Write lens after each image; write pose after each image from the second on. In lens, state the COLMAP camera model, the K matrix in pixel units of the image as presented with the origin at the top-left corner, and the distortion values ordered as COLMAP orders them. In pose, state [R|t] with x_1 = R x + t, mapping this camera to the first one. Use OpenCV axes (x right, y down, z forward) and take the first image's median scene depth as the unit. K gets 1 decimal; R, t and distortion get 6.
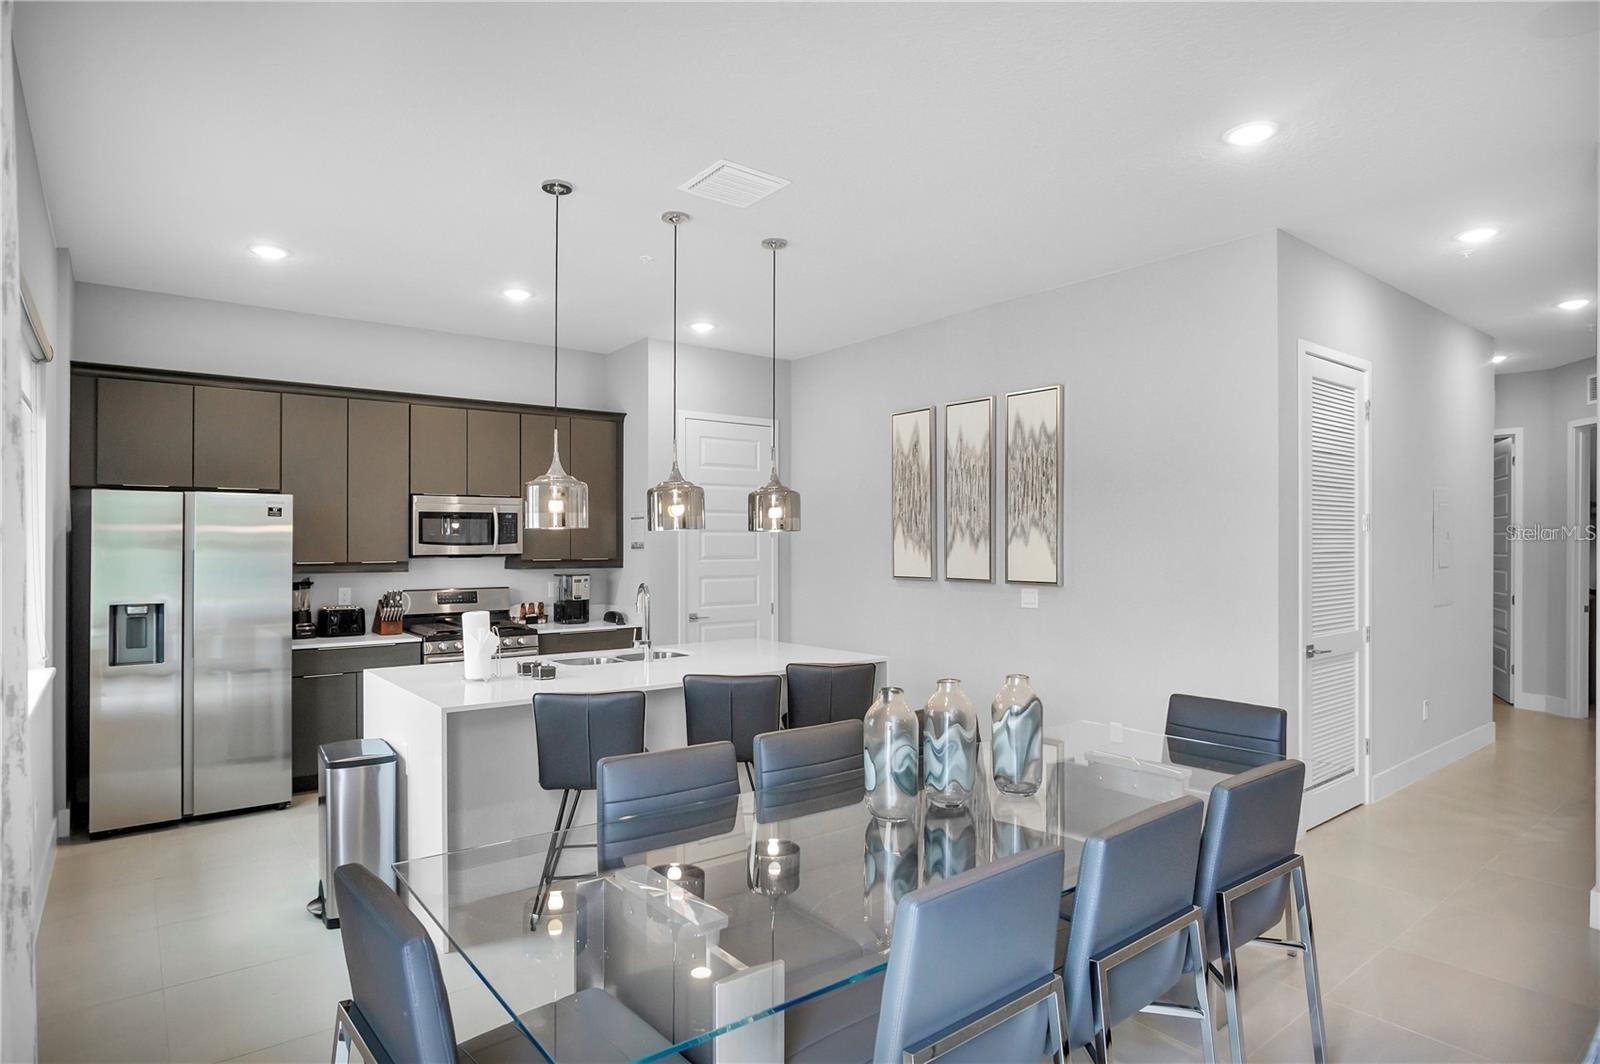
lens RADIAL K [[849.0, 0, 799.3], [0, 849.0, 541.7], [0, 0, 1]] dist [0.000007, 0.000064]
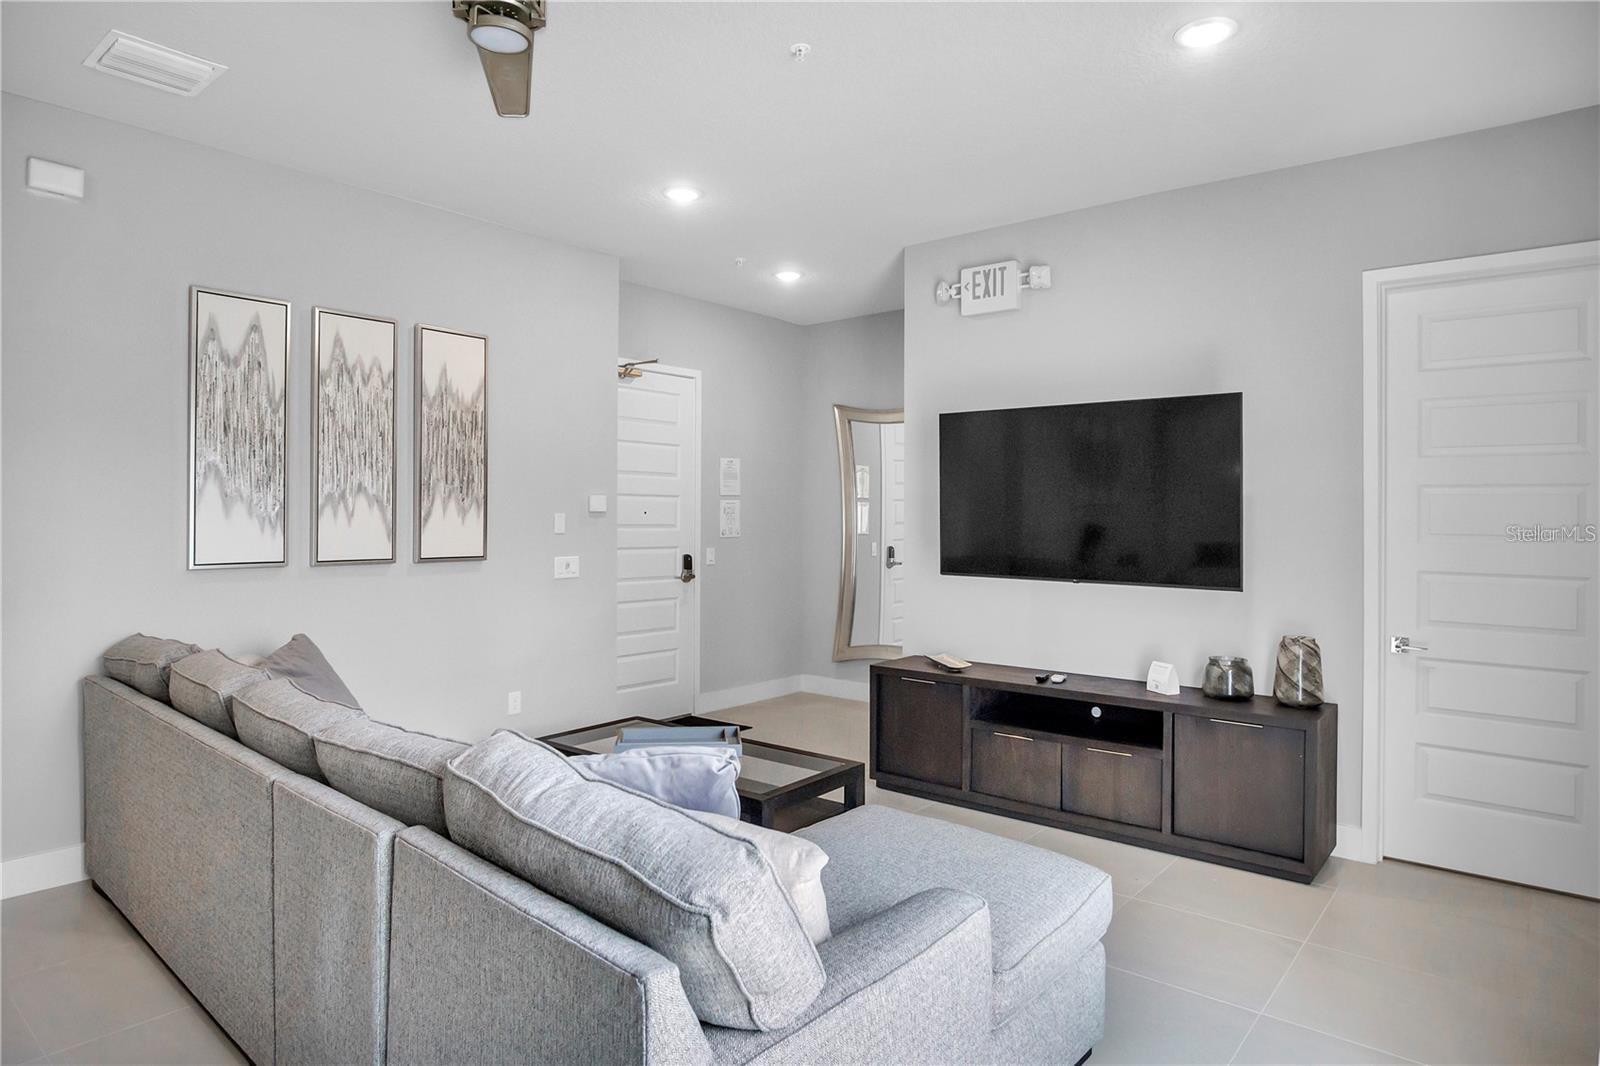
lens RADIAL K [[849.0, 0, 799.3], [0, 849.0, 542.7], [0, 0, 1]] dist [0.000007, 0.000064]
pose [[-0.224894, 0.003028, 0.974378, -0.563158], [-0.002297, 0.999991, -0.003638, 0.027919], [-0.974380, -0.003056, -0.224885, 0.736148]]
